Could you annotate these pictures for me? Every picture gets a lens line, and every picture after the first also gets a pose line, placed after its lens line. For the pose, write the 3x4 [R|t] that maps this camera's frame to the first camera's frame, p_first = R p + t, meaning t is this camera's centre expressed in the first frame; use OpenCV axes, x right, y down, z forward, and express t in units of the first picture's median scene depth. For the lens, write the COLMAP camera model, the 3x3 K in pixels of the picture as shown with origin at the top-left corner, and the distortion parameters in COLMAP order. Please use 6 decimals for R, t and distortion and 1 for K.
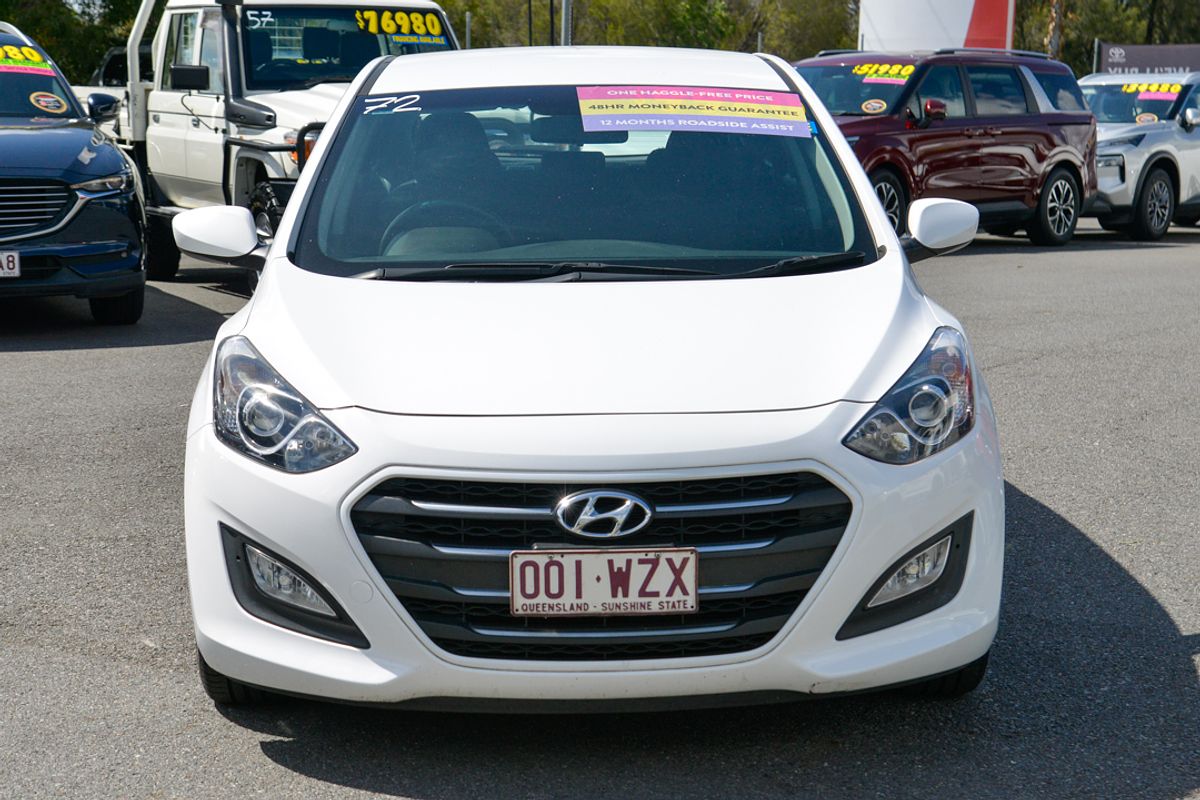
lens RADIAL K [[2038.3, 0, 599.6], [0, 2038.3, 398.3], [0, 0, 1]] dist [0.190295, 0.000000]
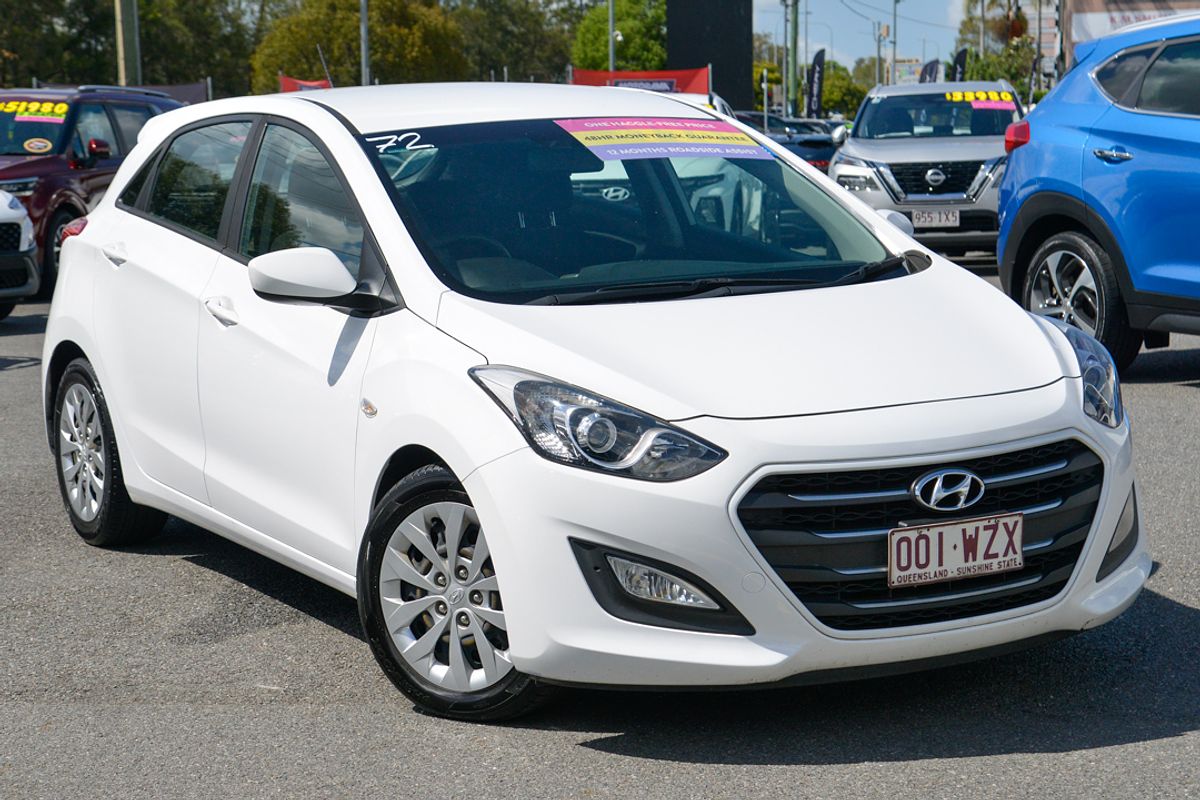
lens RADIAL K [[2038.3, 0, 601.6], [0, 2038.3, 403.1], [0, 0, 1]] dist [0.190295, 0.000000]
pose [[0.923195, -0.080512, 0.375805, -0.596806], [0.085286, 0.996349, 0.003944, -0.012084], [-0.374751, 0.028410, 0.926690, 0.017010]]
